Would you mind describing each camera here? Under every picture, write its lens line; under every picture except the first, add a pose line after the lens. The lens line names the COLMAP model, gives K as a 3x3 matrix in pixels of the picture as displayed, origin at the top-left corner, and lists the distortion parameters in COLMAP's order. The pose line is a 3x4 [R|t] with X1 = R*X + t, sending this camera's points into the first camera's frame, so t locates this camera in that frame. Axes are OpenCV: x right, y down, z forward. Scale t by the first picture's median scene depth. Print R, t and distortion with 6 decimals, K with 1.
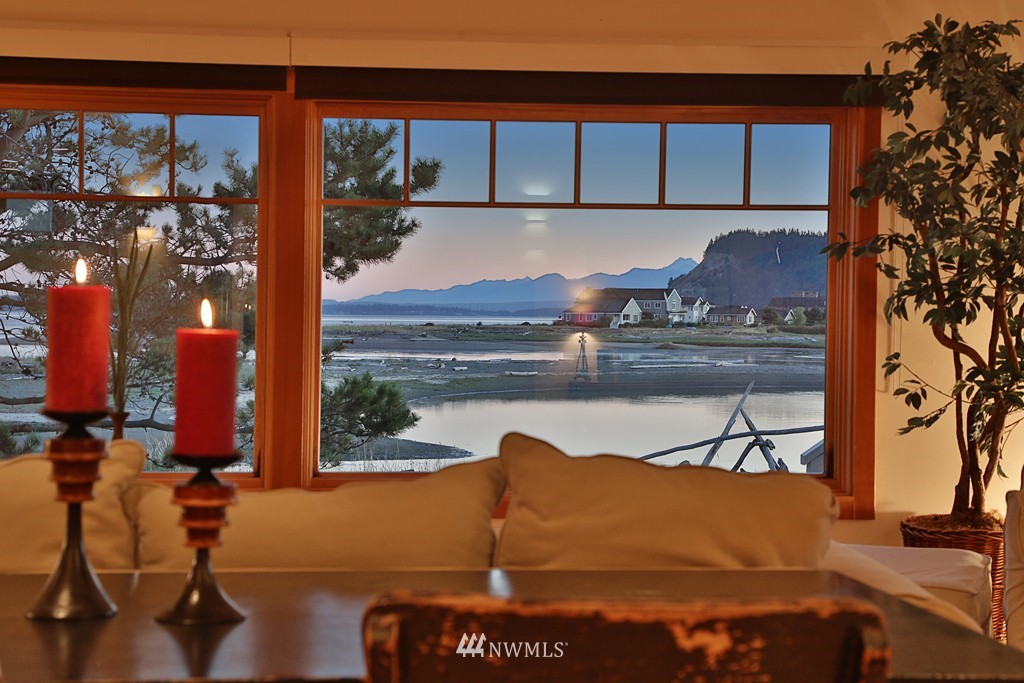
lens RADIAL K [[1968.9, 0, 511.3], [0, 1968.9, 344.7], [0, 0, 1]] dist [0.380483, 0.000000]
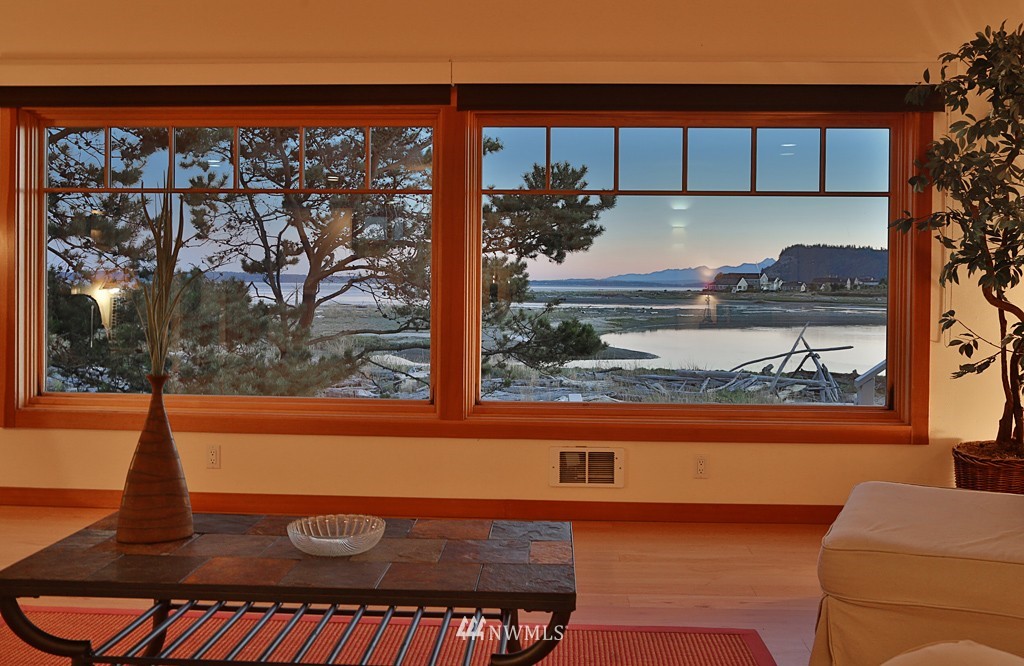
lens RADIAL K [[934.9, 0, 513.7], [0, 934.9, 281.3], [0, 0, 1]] dist [-0.010453, 0.000000]
pose [[0.983918, -0.000722, -0.178617, 0.032177], [-0.002963, 0.999788, -0.020360, -0.001328], [0.178594, 0.020562, 0.983708, 0.388082]]
